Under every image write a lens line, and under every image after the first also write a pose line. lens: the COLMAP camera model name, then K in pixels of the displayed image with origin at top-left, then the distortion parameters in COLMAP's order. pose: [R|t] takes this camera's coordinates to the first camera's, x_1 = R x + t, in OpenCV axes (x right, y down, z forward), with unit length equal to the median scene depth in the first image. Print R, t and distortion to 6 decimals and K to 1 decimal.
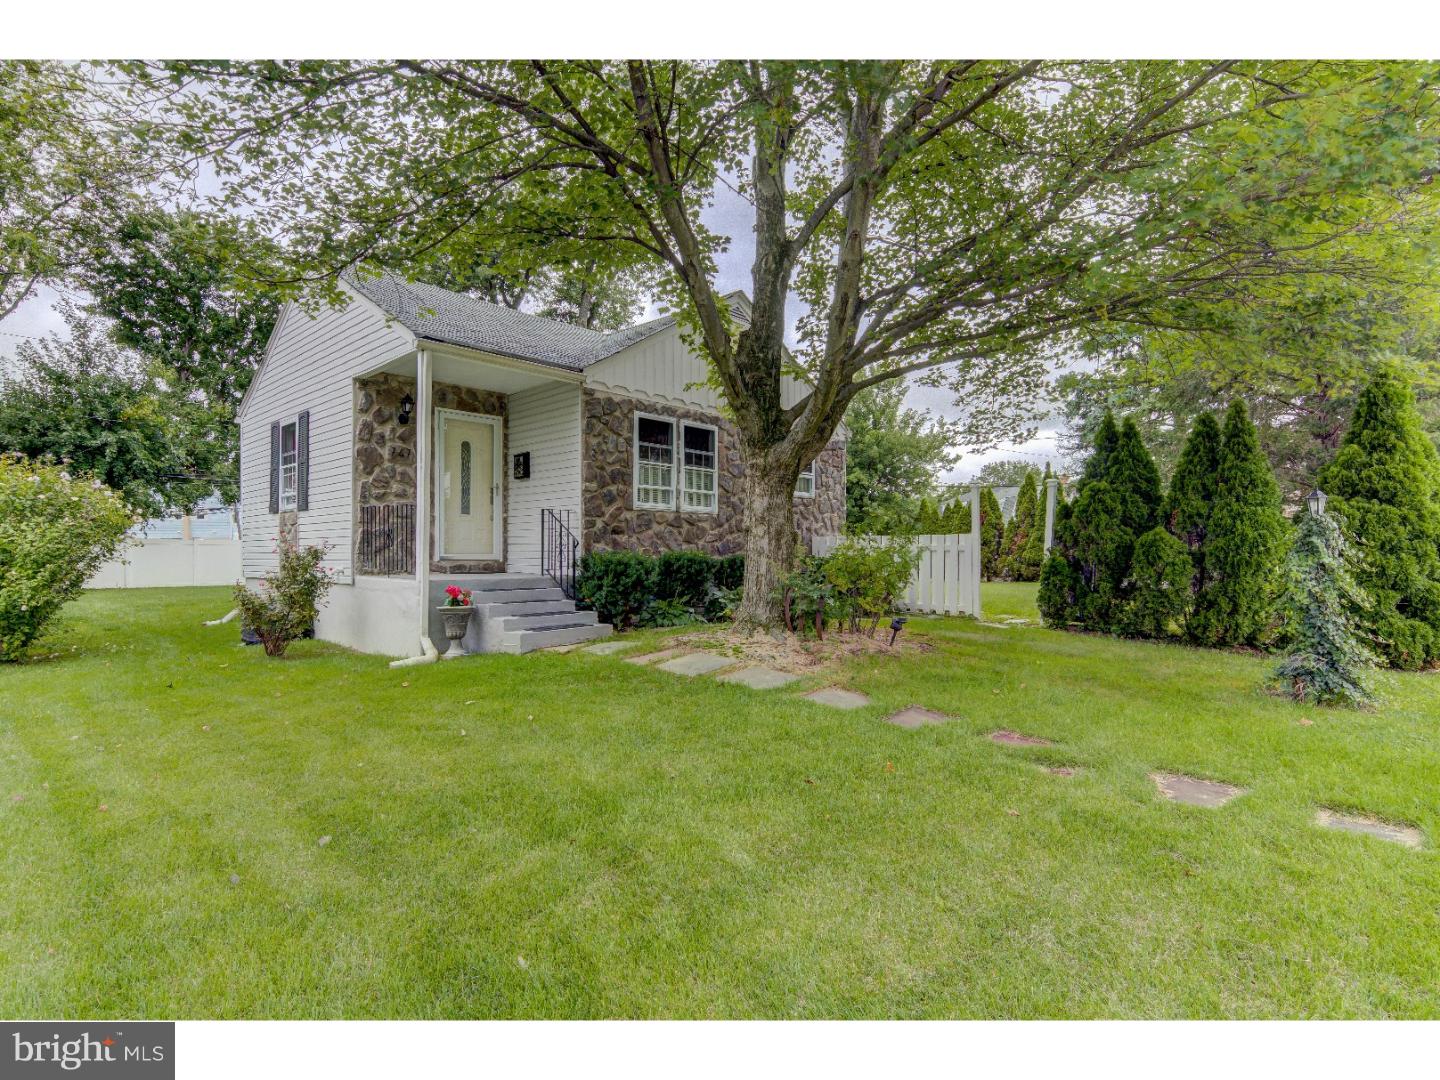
lens RADIAL K [[725.8, 0, 719.3], [0, 725.8, 542.6], [0, 0, 1]] dist [0.017845, -0.004535]
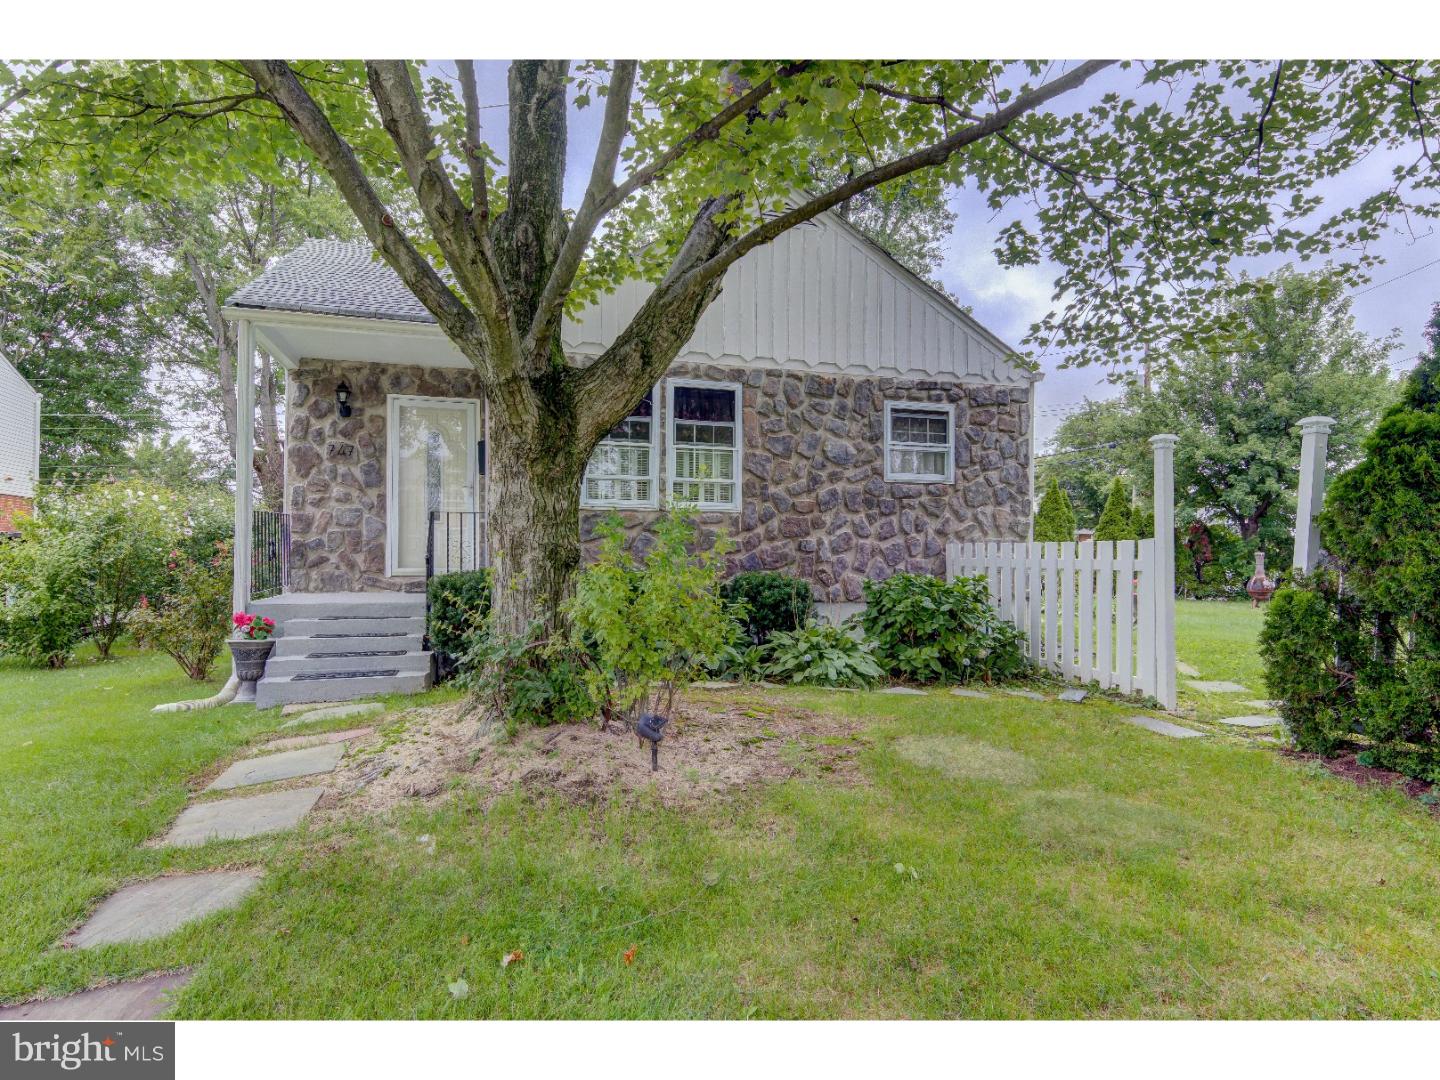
lens RADIAL K [[786.7, 0, 720.4], [0, 786.7, 543.5], [0, 0, 1]] dist [0.023637, -0.000010]
pose [[0.865832, -0.004343, -0.500317, 0.369772], [0.003093, 0.999990, -0.003328, -0.008416], [0.500326, 0.001334, 0.865836, 0.372707]]
